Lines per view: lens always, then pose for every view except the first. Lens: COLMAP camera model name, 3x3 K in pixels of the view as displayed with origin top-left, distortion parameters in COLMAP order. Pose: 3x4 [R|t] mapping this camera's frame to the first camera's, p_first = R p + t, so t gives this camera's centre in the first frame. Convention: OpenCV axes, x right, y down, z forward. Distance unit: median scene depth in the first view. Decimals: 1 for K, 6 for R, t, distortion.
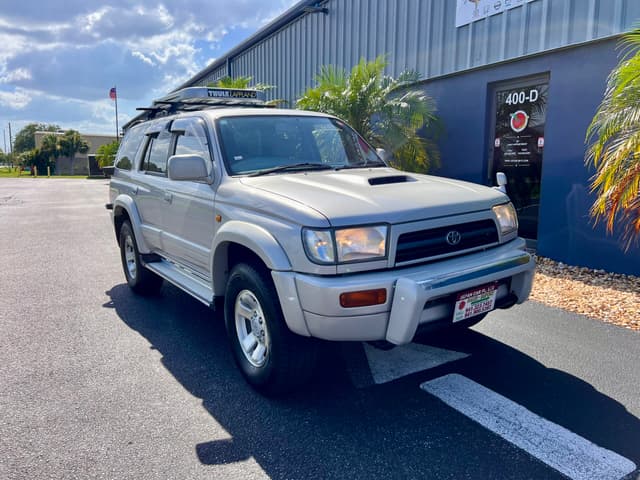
lens RADIAL K [[495.9, 0, 320.0], [0, 495.9, 240.0], [0, 0, 1]] dist [0.020773, -0.003102]
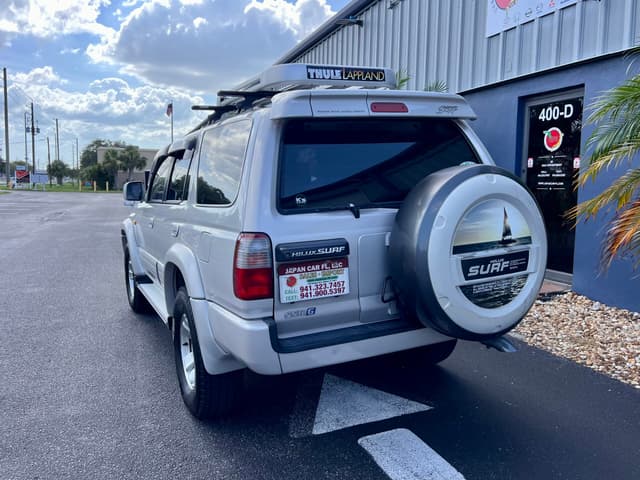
lens RADIAL K [[532.2, 0, 303.9], [0, 532.2, 230.4], [0, 0, 1]] dist [0.030327, -0.010287]
pose [[0.987988, 0.017469, -0.153539, 0.155751], [-0.025791, 0.998294, -0.052380, -0.021618], [0.152362, 0.055711, 0.986753, 0.001817]]
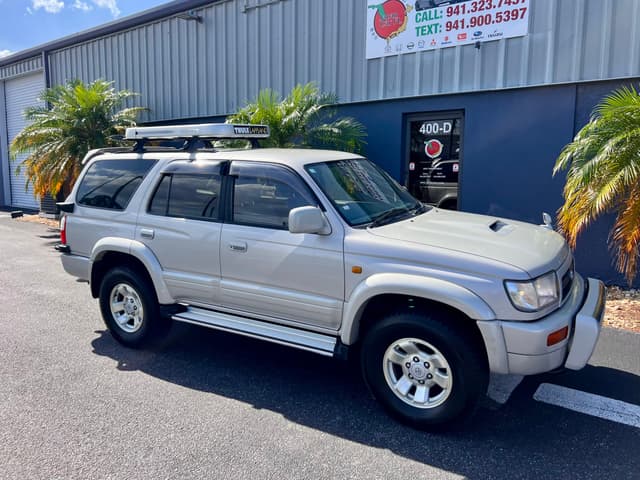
lens RADIAL K [[518.2, 0, 305.0], [0, 518.2, 232.8], [0, 0, 1]] dist [0.023442, -0.005158]
pose [[0.917886, -0.054067, 0.393143, -0.491512], [0.059805, 0.998207, -0.002352, -0.085416], [-0.392311, 0.025671, 0.919474, 0.035375]]
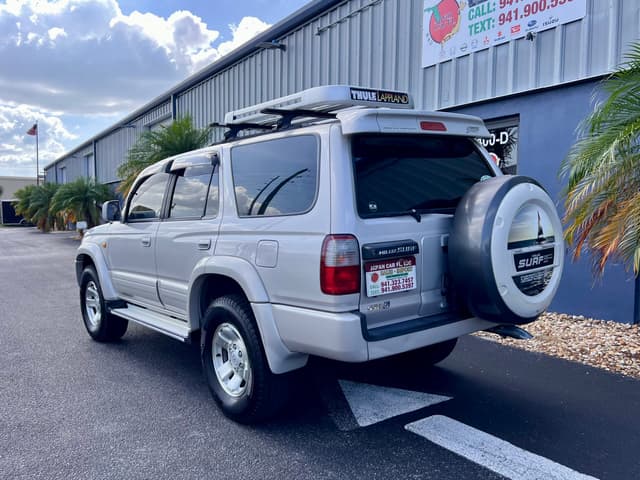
lens RADIAL K [[570.1, 0, 298.1], [0, 570.1, 249.6], [0, 0, 1]] dist [0.030708, -0.006506]
pose [[0.998606, -0.007187, 0.052284, -0.044132], [0.011423, 0.996634, -0.081185, 0.019016], [-0.051524, 0.081669, 0.995327, -0.101347]]
